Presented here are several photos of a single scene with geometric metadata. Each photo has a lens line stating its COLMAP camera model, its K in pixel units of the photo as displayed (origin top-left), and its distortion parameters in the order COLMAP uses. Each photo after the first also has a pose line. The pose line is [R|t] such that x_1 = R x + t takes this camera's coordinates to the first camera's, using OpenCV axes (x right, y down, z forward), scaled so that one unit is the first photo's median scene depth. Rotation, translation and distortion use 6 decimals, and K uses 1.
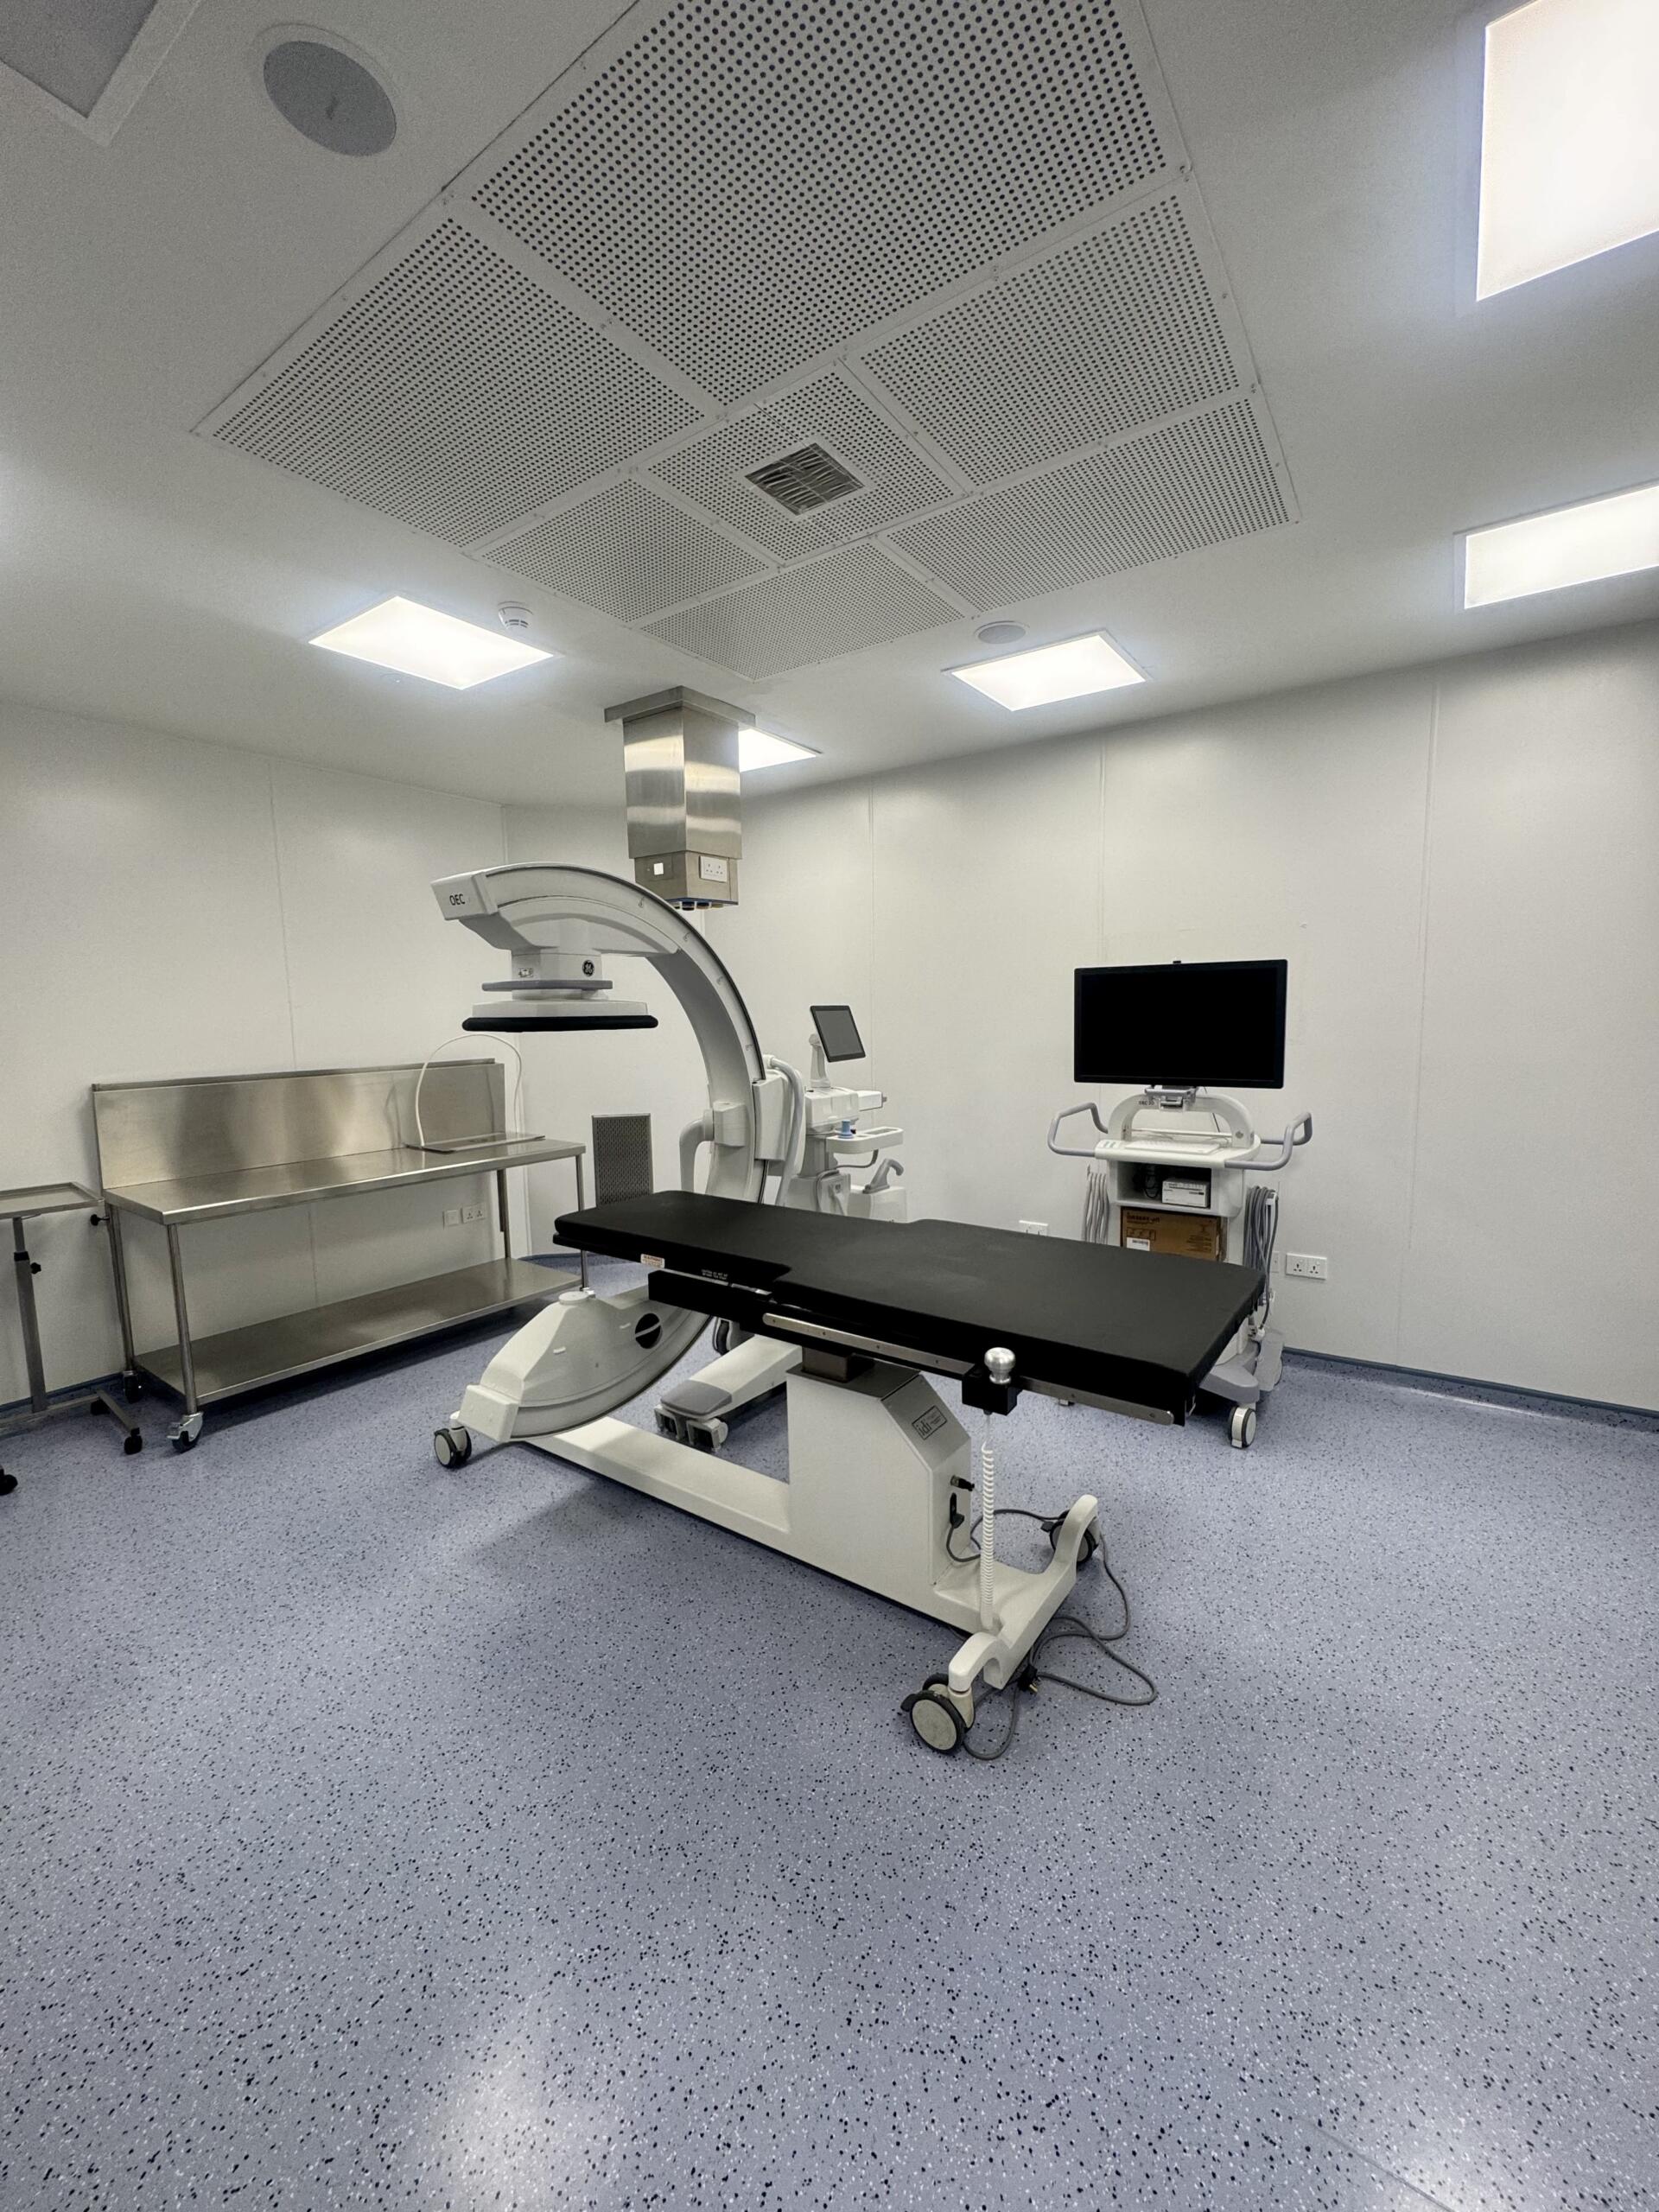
lens RADIAL K [[875.4, 0, 829.5], [0, 875.4, 1106.0], [0, 0, 1]] dist [-0.001477, -0.000363]
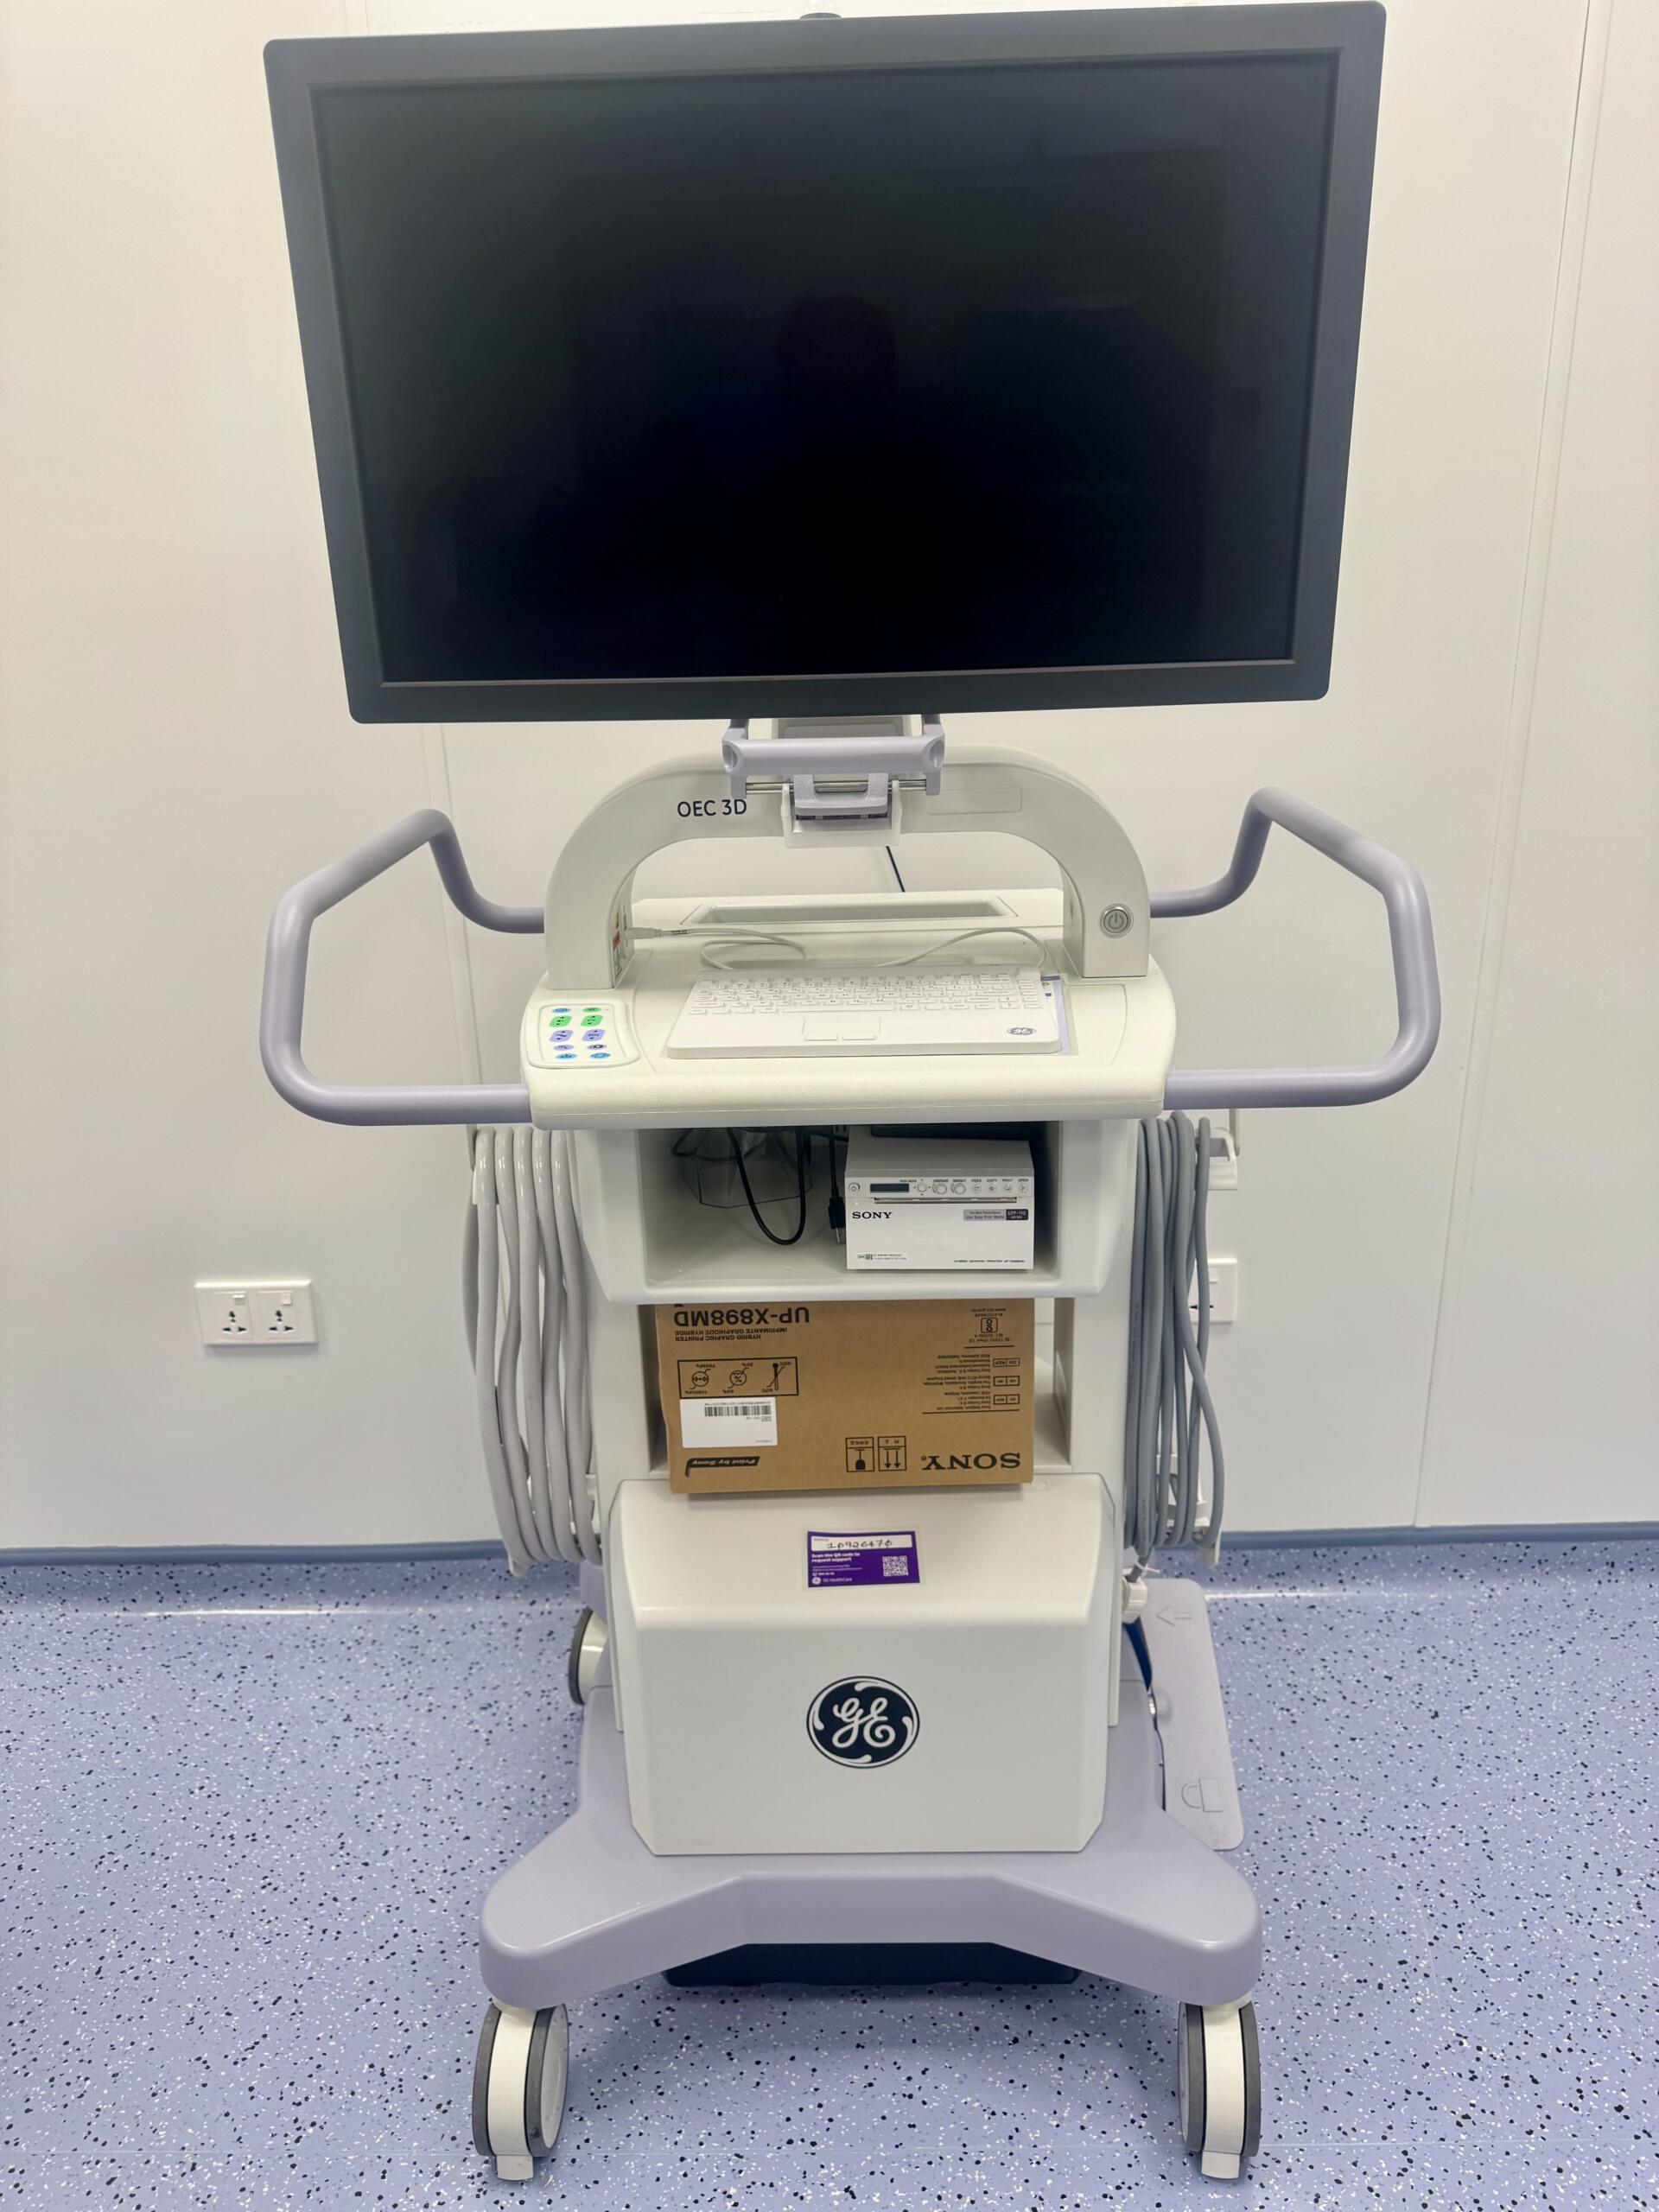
lens RADIAL K [[1532.0, 0, 829.5], [0, 1532.0, 1106.0], [0, 0, 1]] dist [0.002593, 0.000594]
pose [[0.832485, -0.189332, 0.520694, 0.175783], [0.076094, 0.969965, 0.231035, -0.016666], [-0.548797, -0.152711, 0.821889, 0.655519]]
